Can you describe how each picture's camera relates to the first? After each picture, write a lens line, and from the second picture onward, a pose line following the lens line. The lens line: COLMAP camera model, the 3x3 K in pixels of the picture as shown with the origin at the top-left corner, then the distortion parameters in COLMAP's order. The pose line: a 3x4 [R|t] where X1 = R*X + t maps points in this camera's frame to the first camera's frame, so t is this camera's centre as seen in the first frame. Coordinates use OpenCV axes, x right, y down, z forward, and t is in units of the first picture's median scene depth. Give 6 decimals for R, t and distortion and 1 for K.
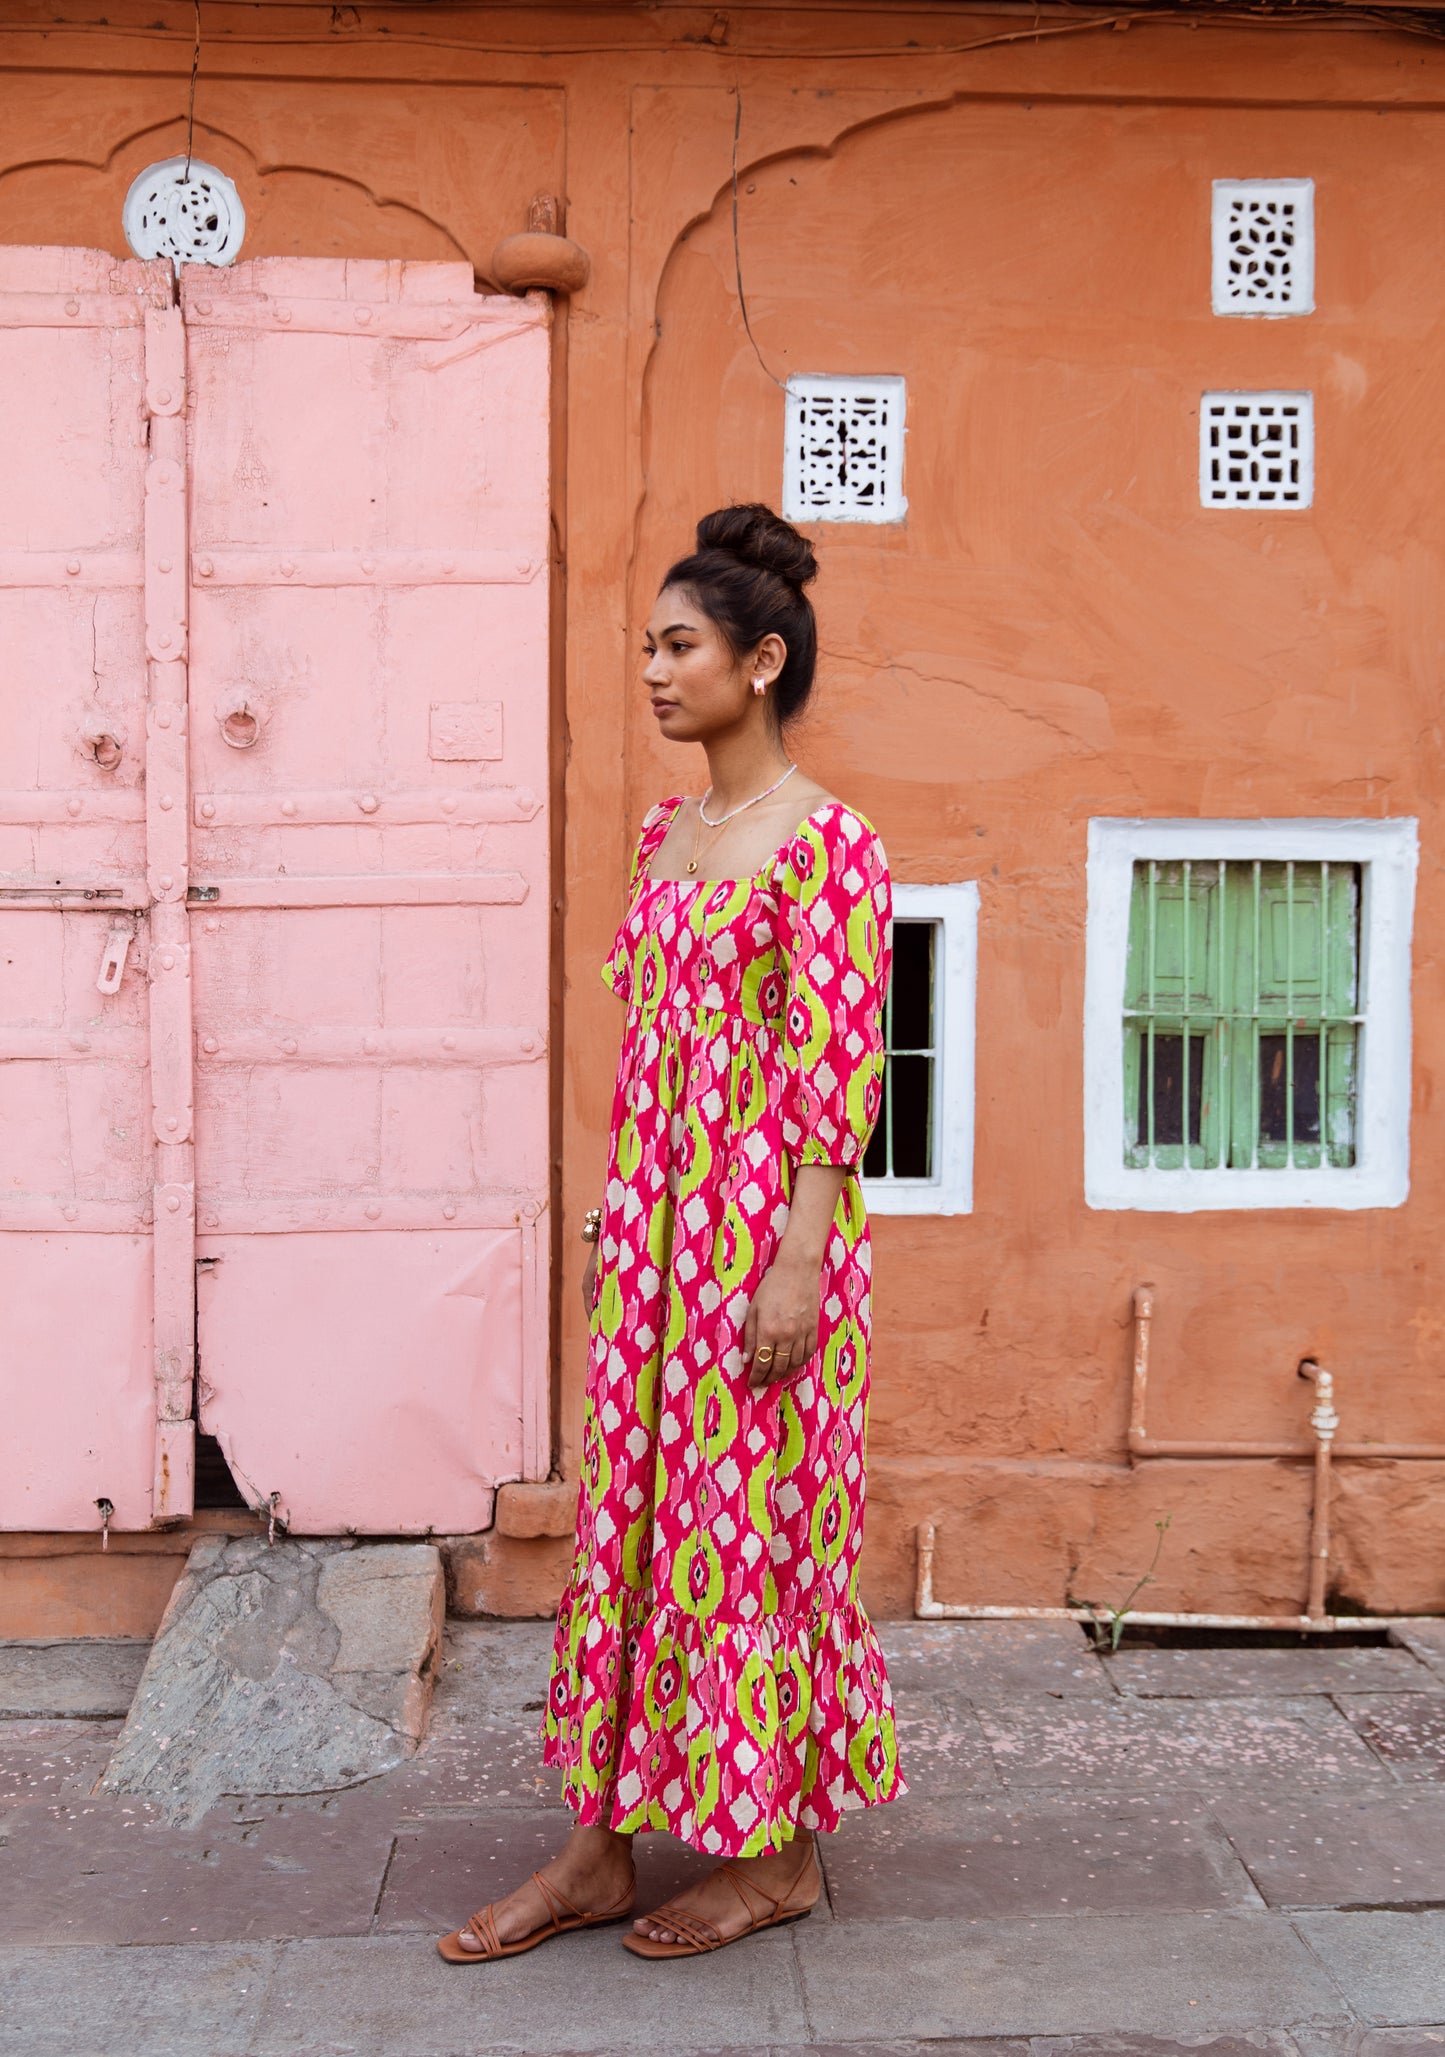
lens RADIAL K [[989.2, 0, 736.1], [0, 989.2, 1025.0], [0, 0, 1]] dist [-0.001387, 0.000847]
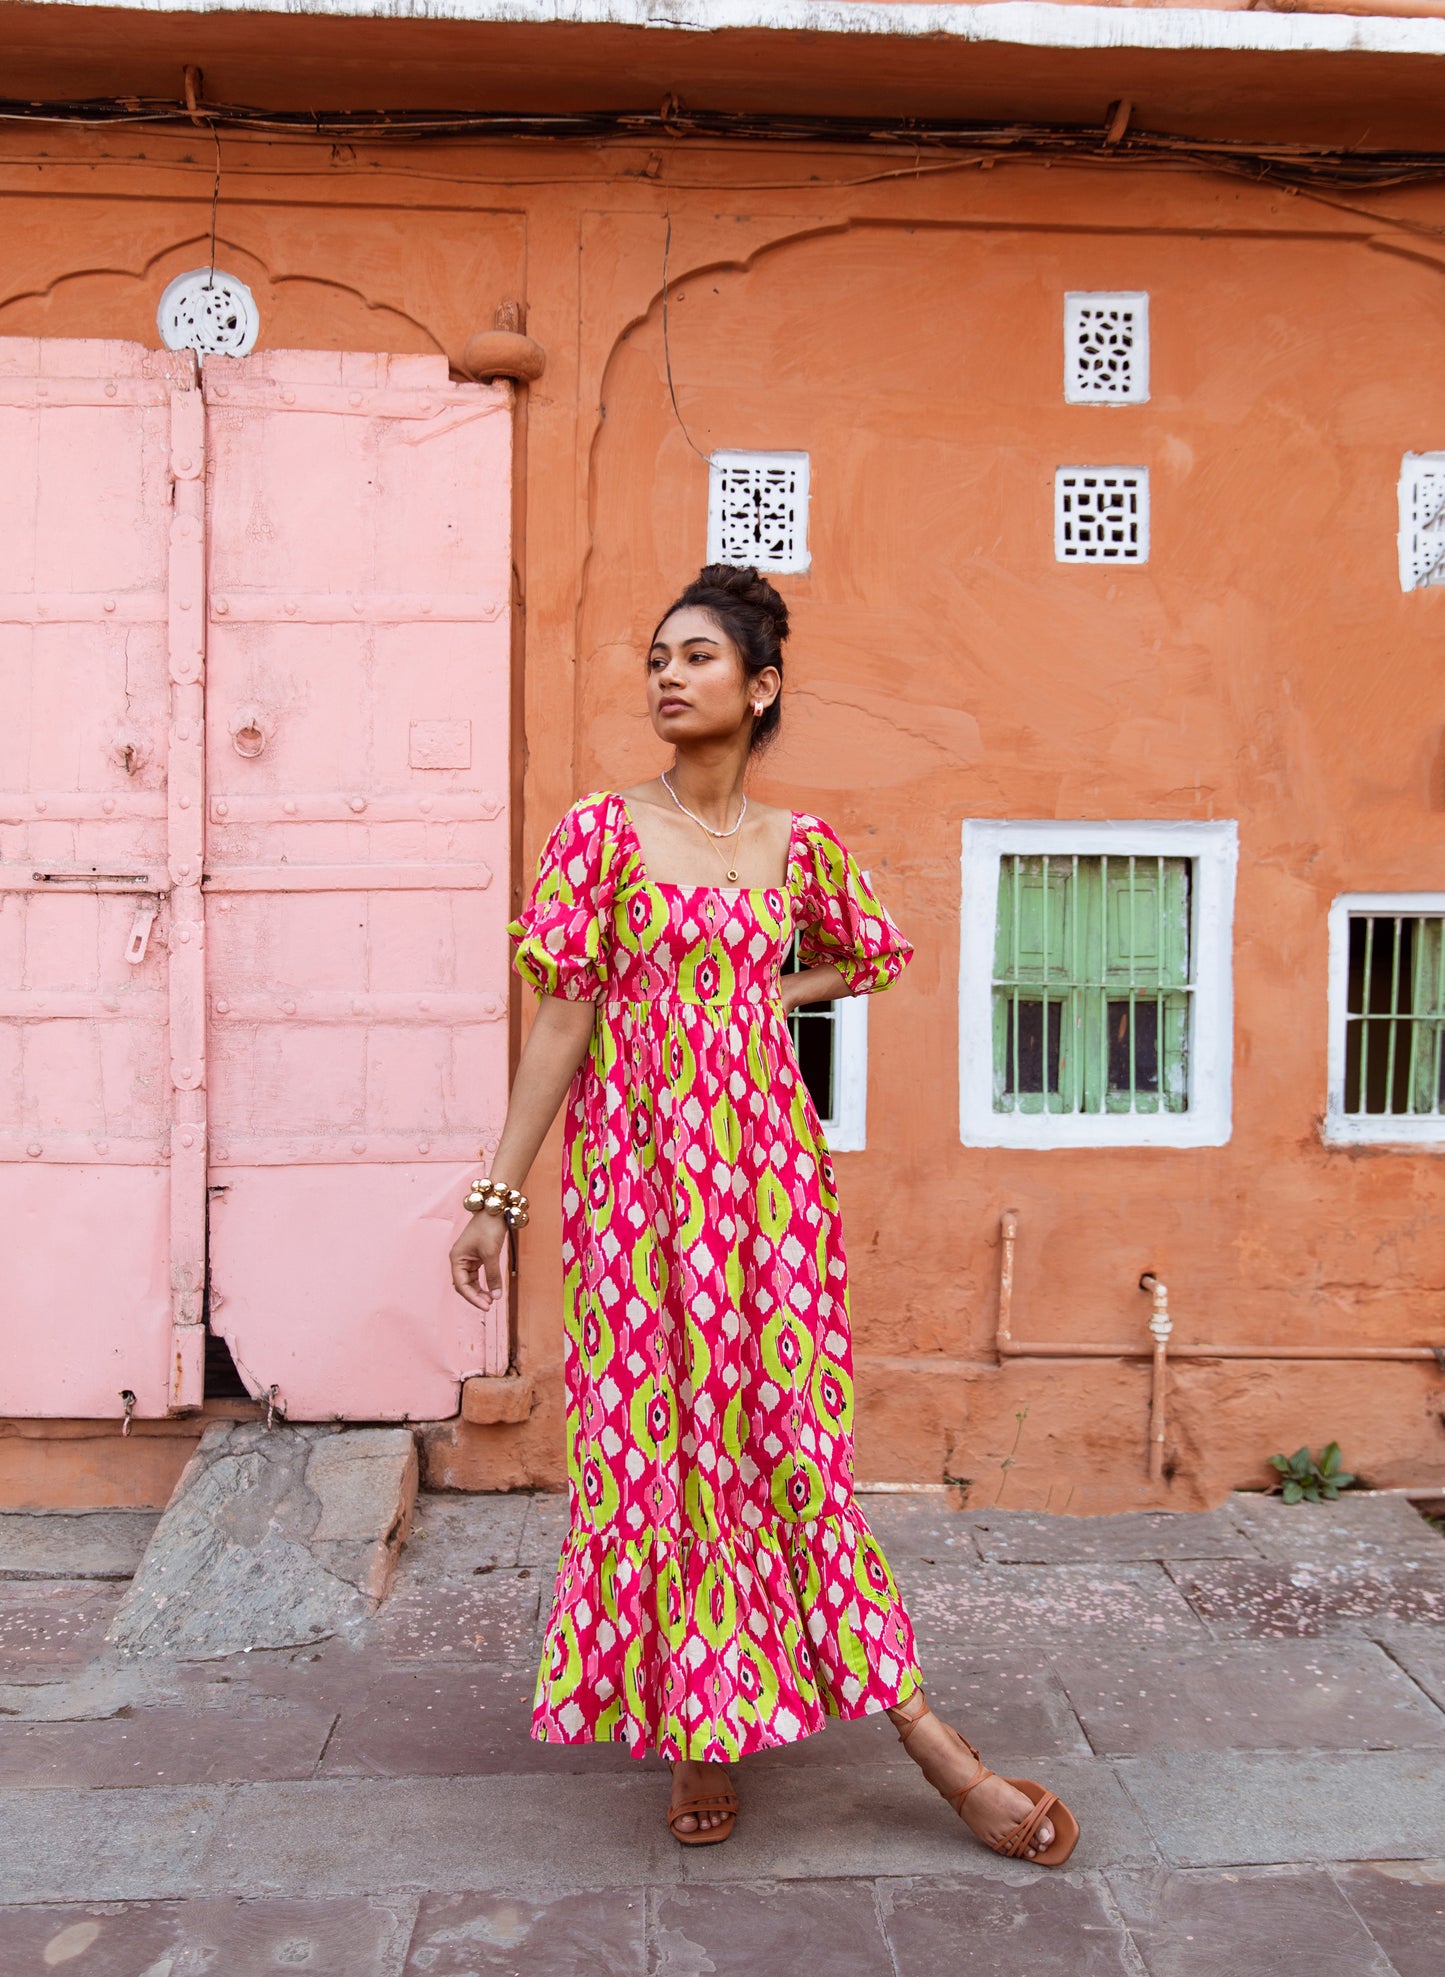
lens RADIAL K [[781.6, 0, 742.4], [0, 781.6, 987.6], [0, 0, 1]] dist [-0.000700, -0.000077]
pose [[0.999992, 0.003400, 0.001905, 0.091391], [-0.003378, 0.999924, -0.011857, 0.006617], [-0.001945, 0.011851, 0.999928, 0.058741]]
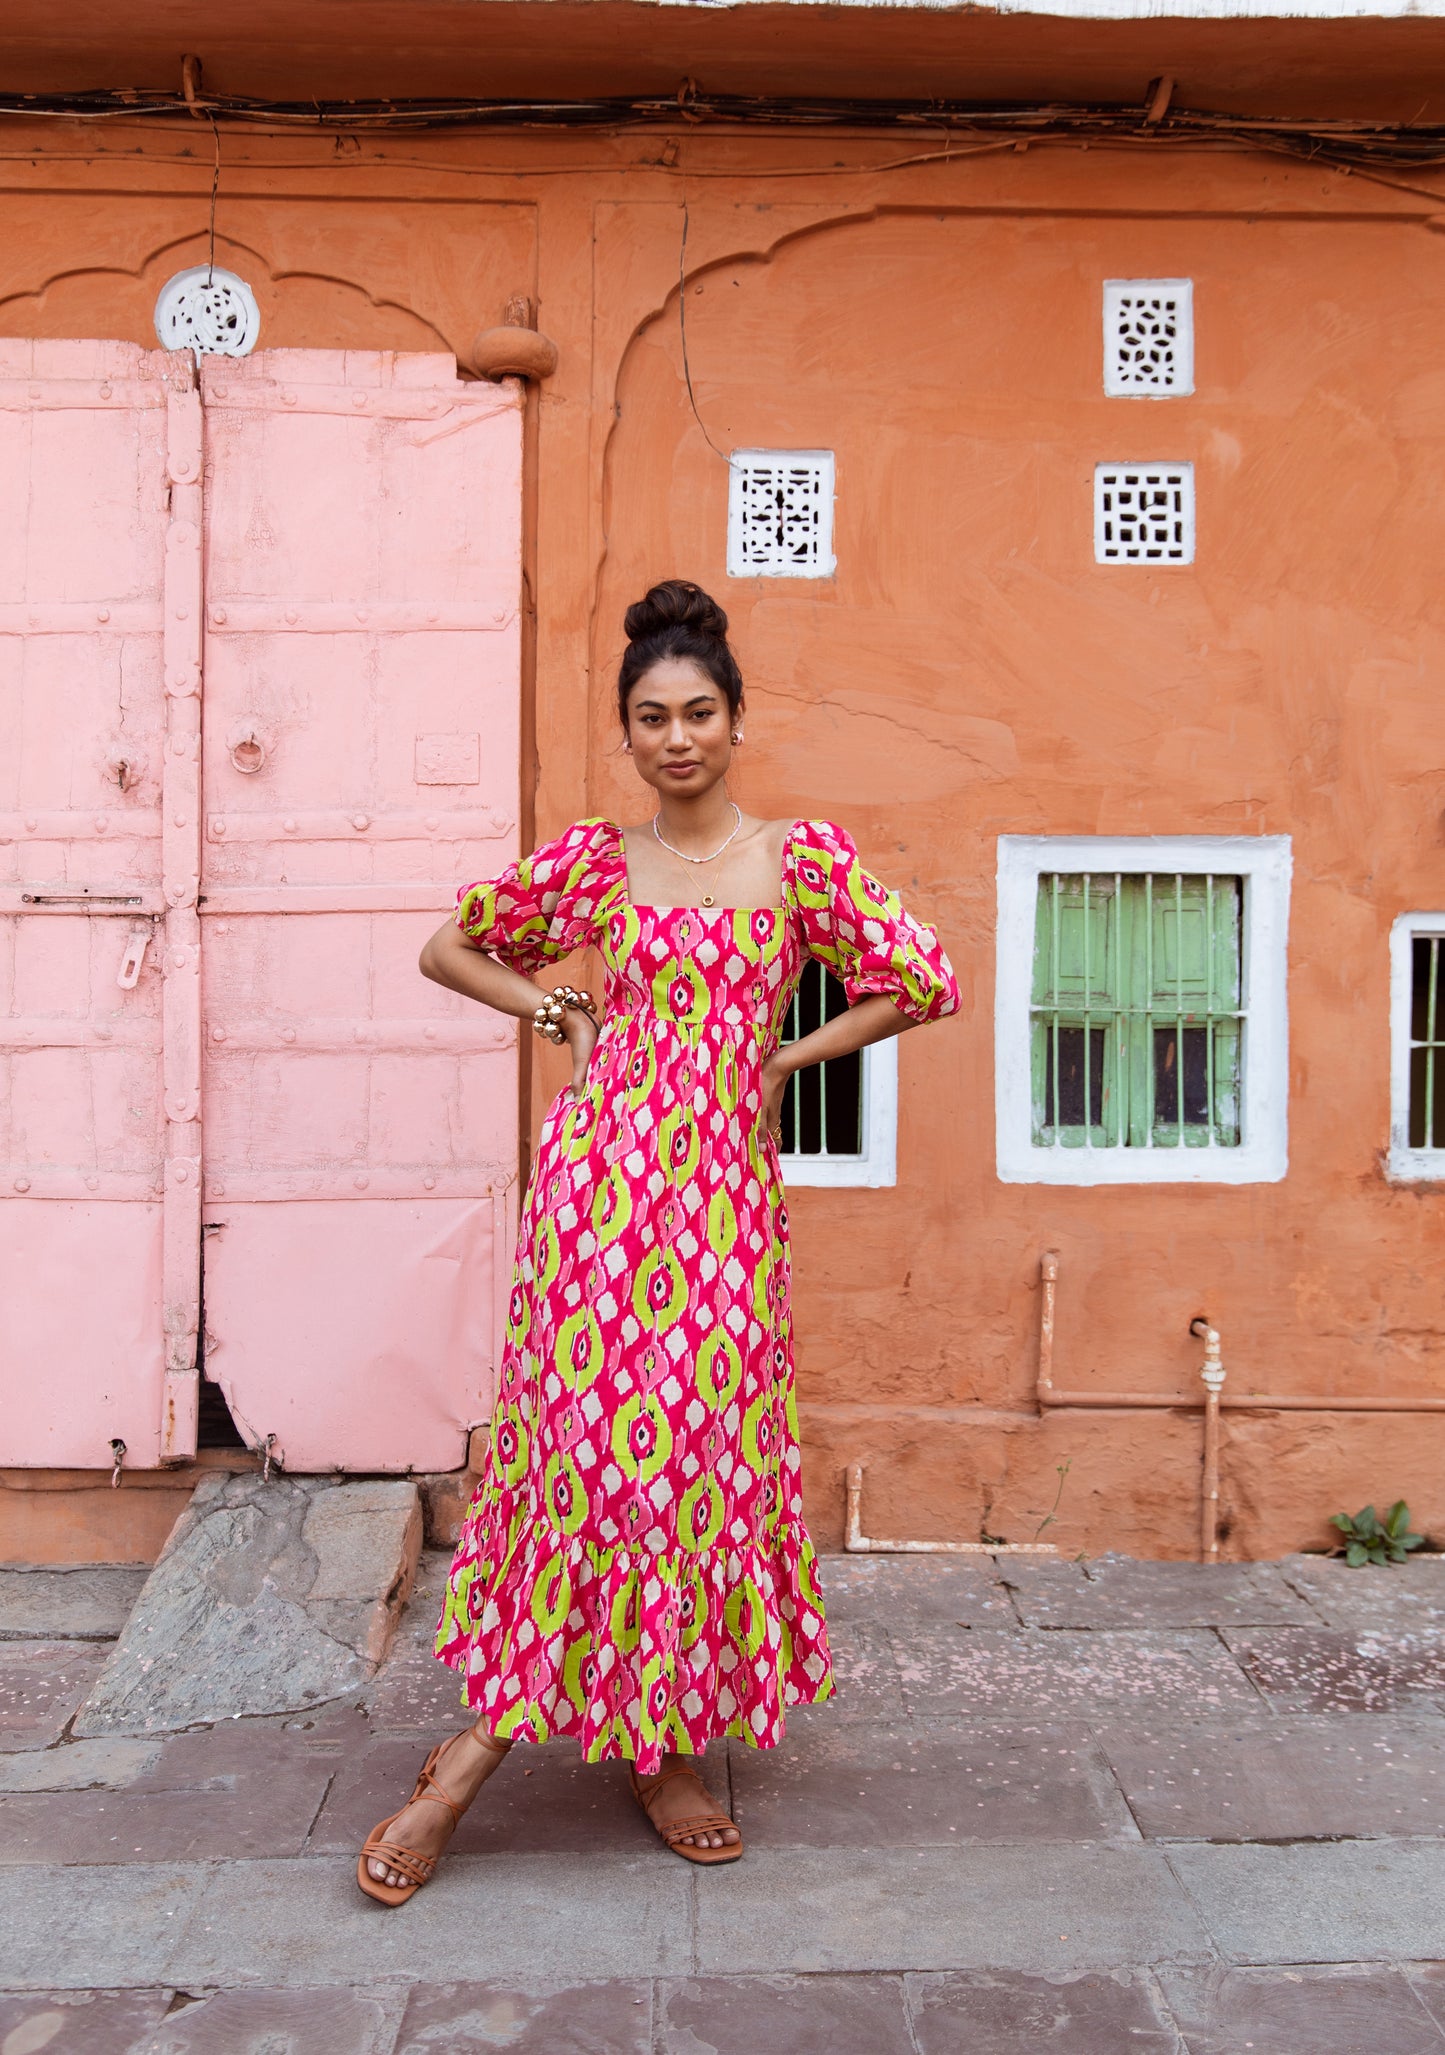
lens RADIAL K [[806.9, 0, 767.9], [0, 806.9, 1022.1], [0, 0, 1]] dist [0.000560, -0.000038]
pose [[0.999949, 0.001393, -0.009957, 0.105735], [-0.001606, 0.999769, -0.021438, 0.025075], [0.009925, 0.021453, 0.999721, 0.081472]]
